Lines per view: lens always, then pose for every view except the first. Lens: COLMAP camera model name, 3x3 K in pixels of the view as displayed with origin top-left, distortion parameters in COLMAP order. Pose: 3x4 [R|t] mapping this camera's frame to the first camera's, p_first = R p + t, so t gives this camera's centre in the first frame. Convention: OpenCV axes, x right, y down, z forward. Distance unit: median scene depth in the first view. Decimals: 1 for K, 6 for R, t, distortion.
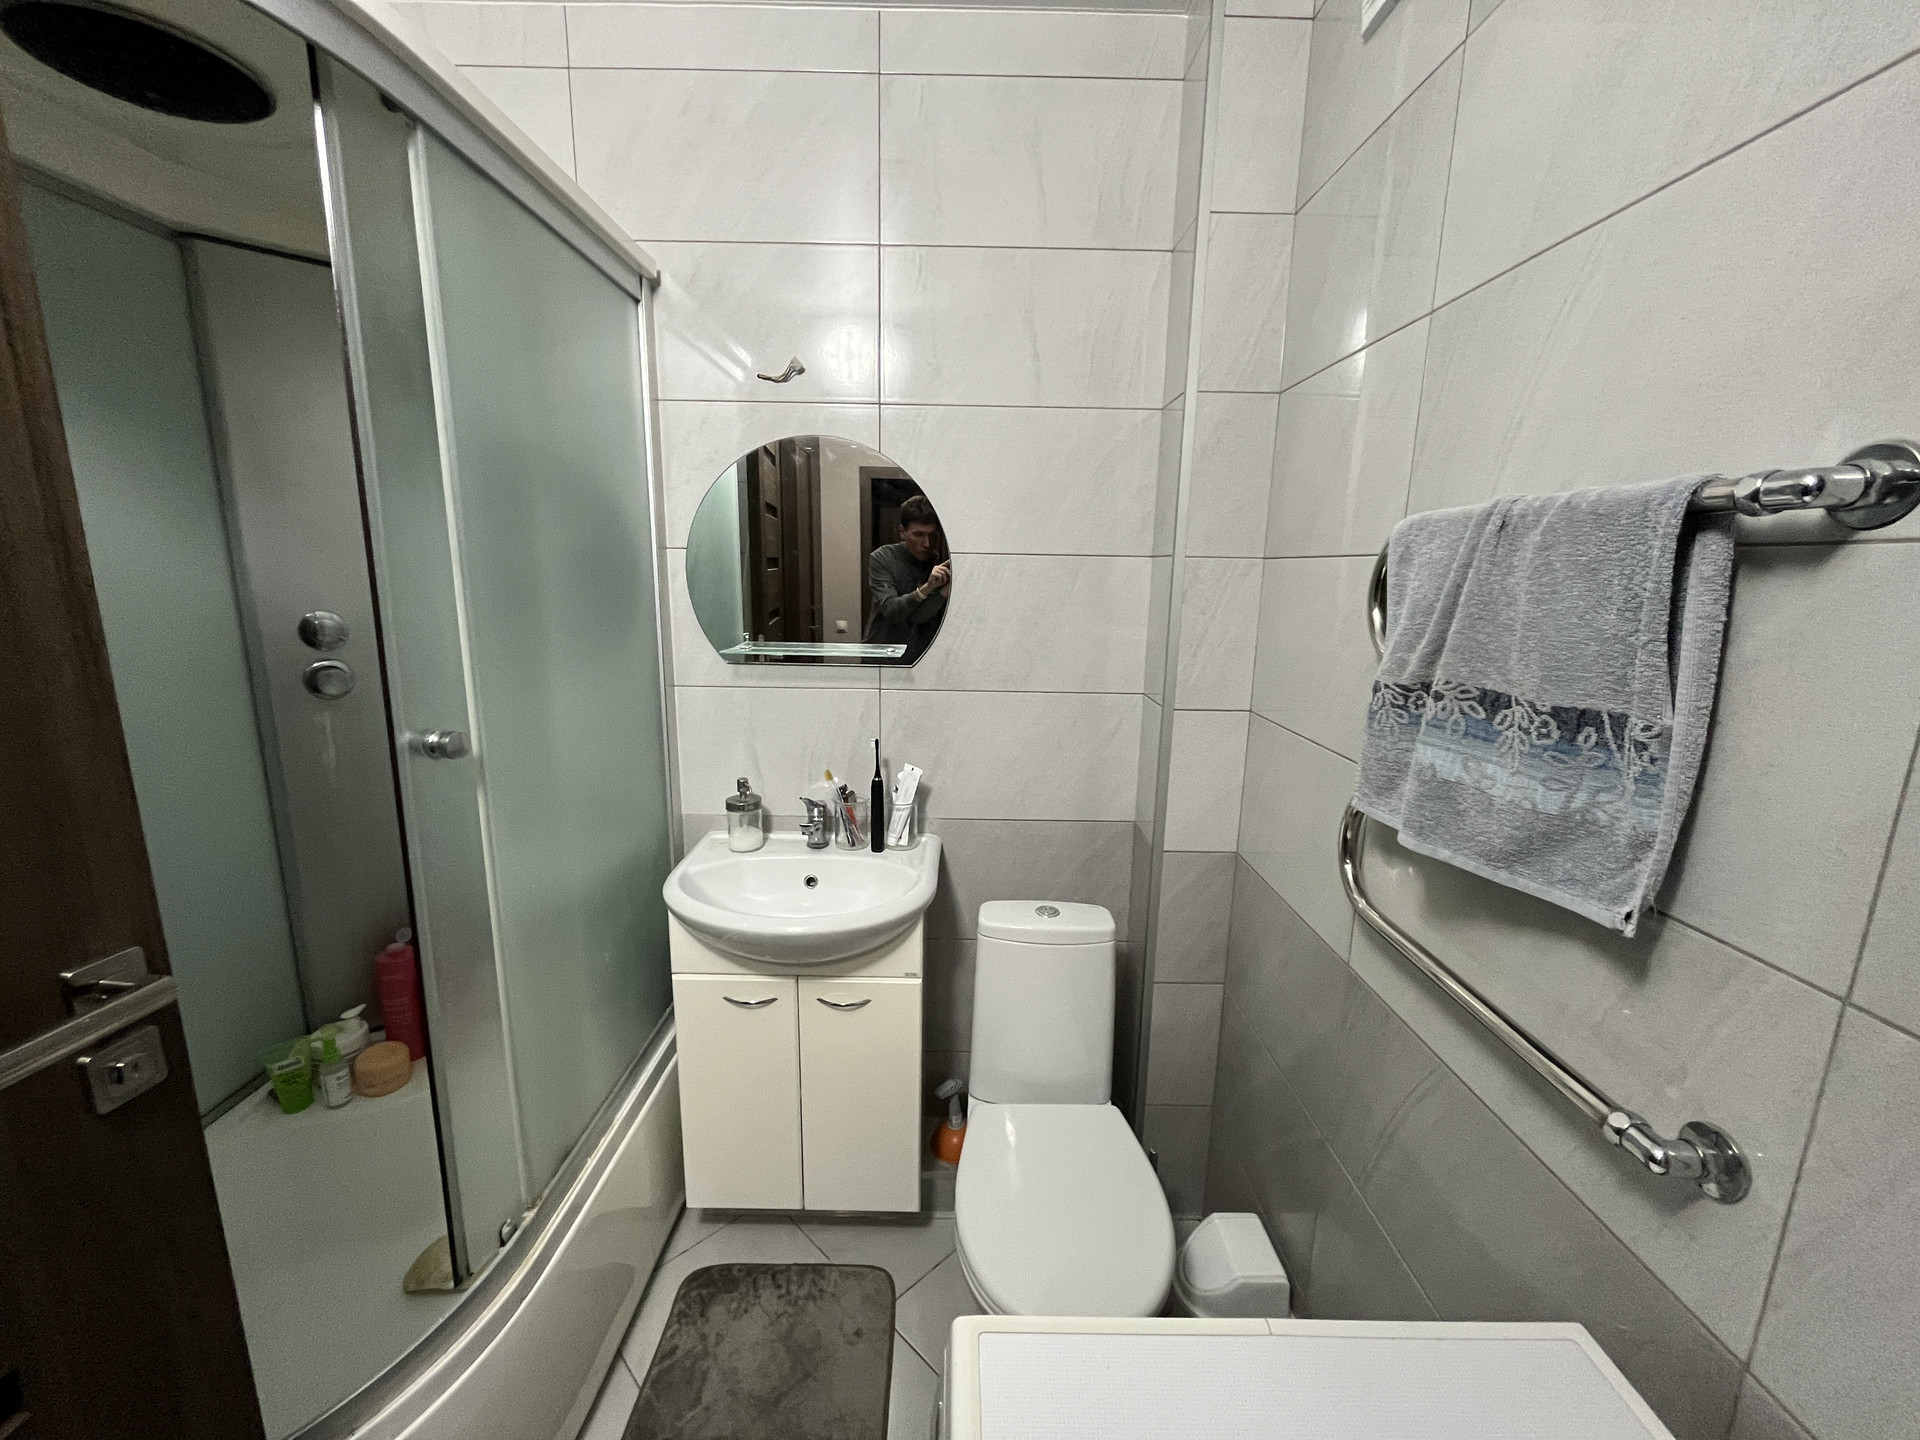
lens RADIAL K [[776.9, 0, 957.1], [0, 776.9, 724.1], [0, 0, 1]] dist [-0.002565, 0.000314]
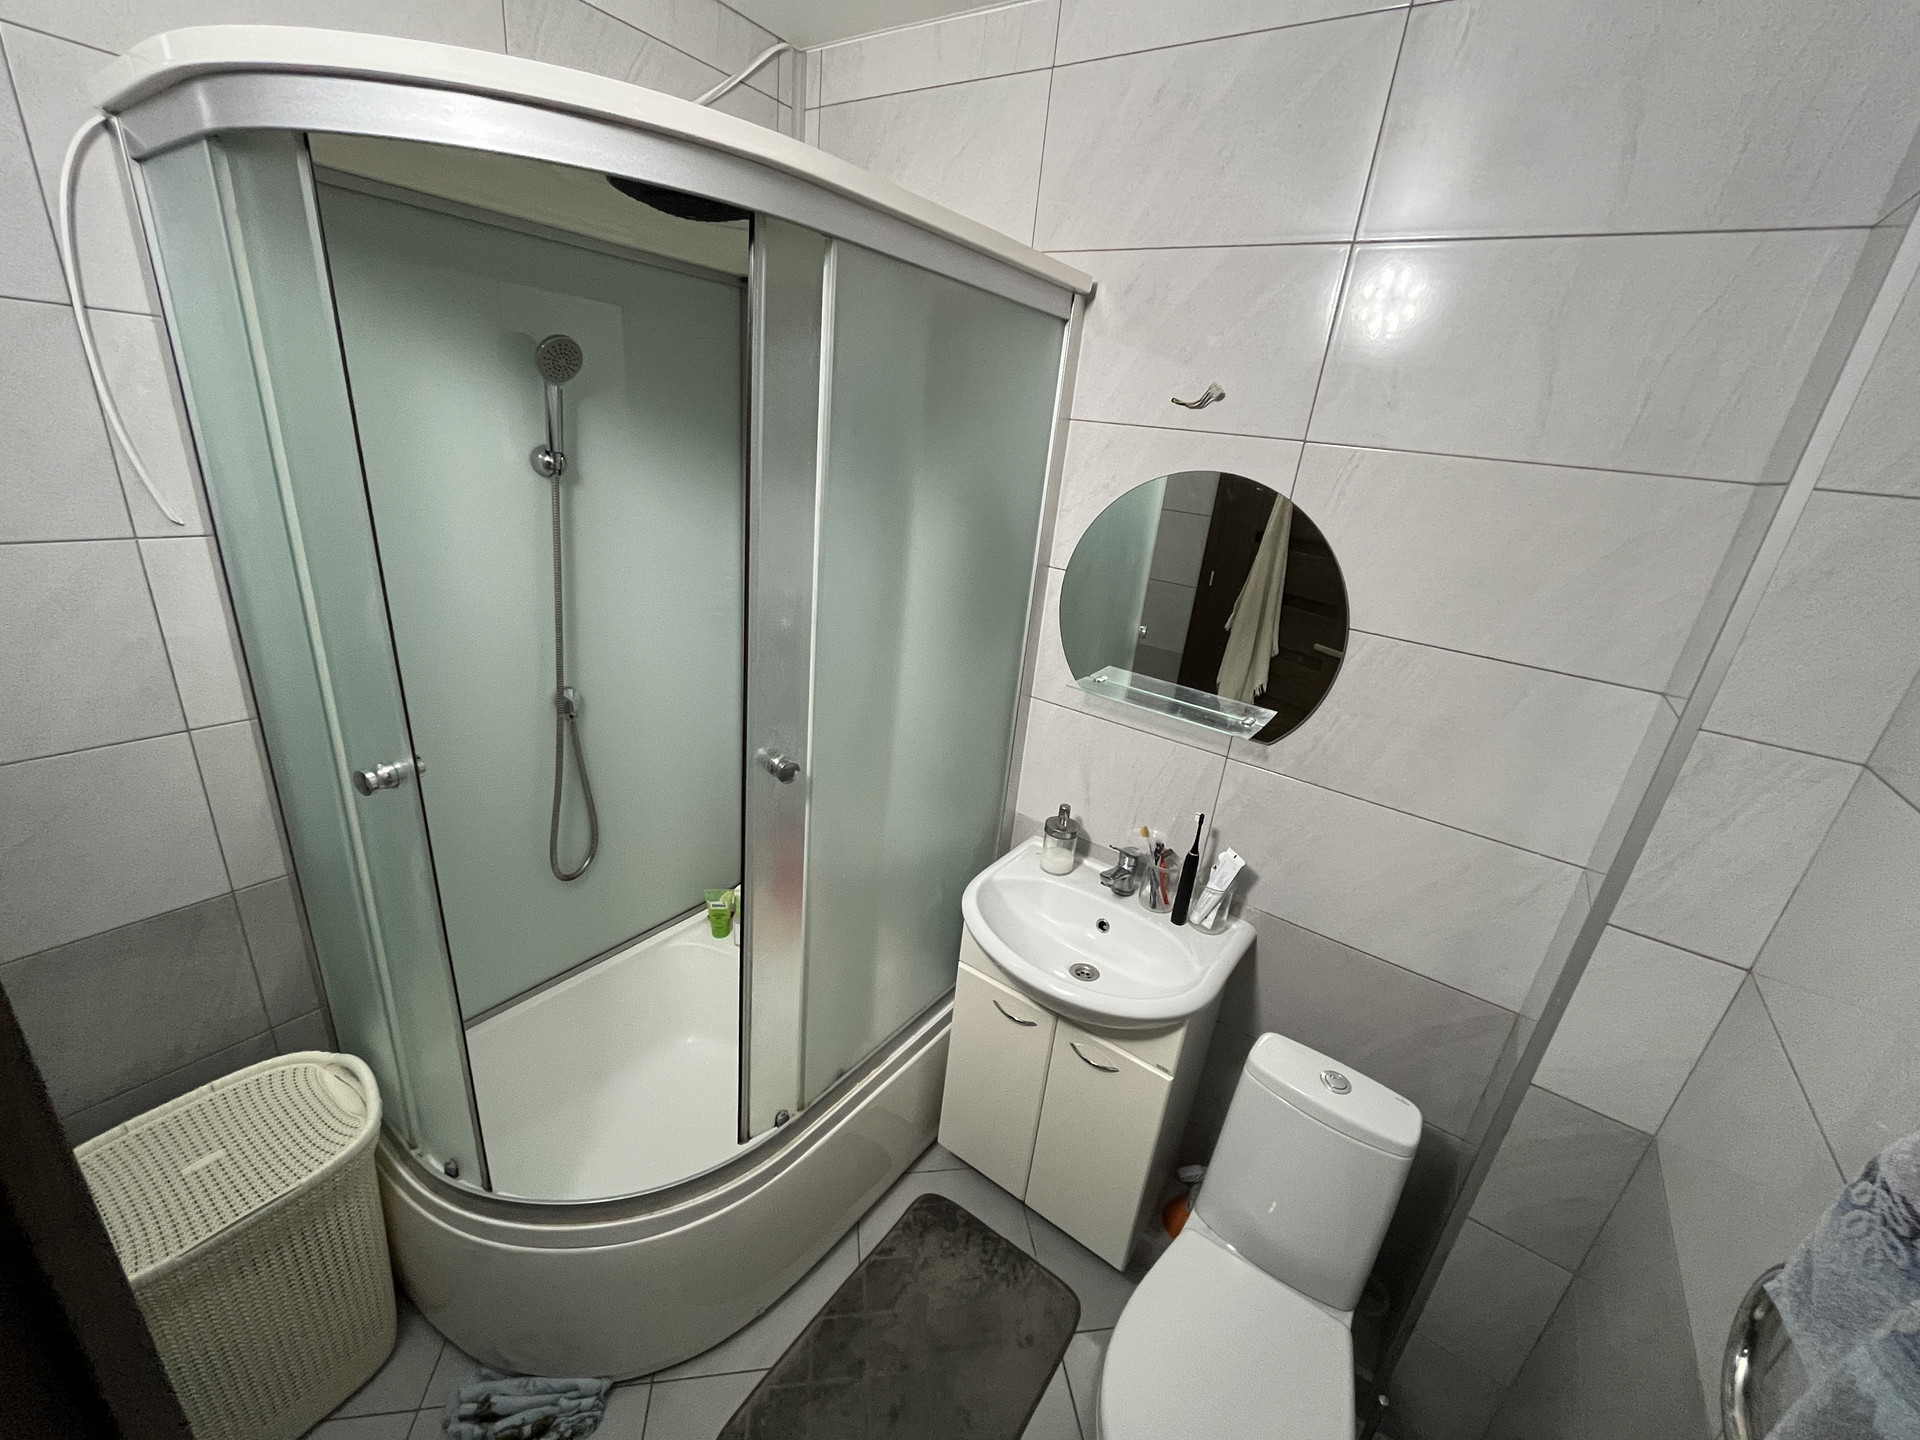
lens RADIAL K [[776.9, 0, 957.1], [0, 776.9, 724.1], [0, 0, 1]] dist [-0.002565, 0.000314]
pose [[0.811880, 0.268236, -0.518556, 0.111383], [-0.197744, 0.962048, 0.188046, -0.203863], [0.549317, -0.050130, 0.834109, 0.084642]]
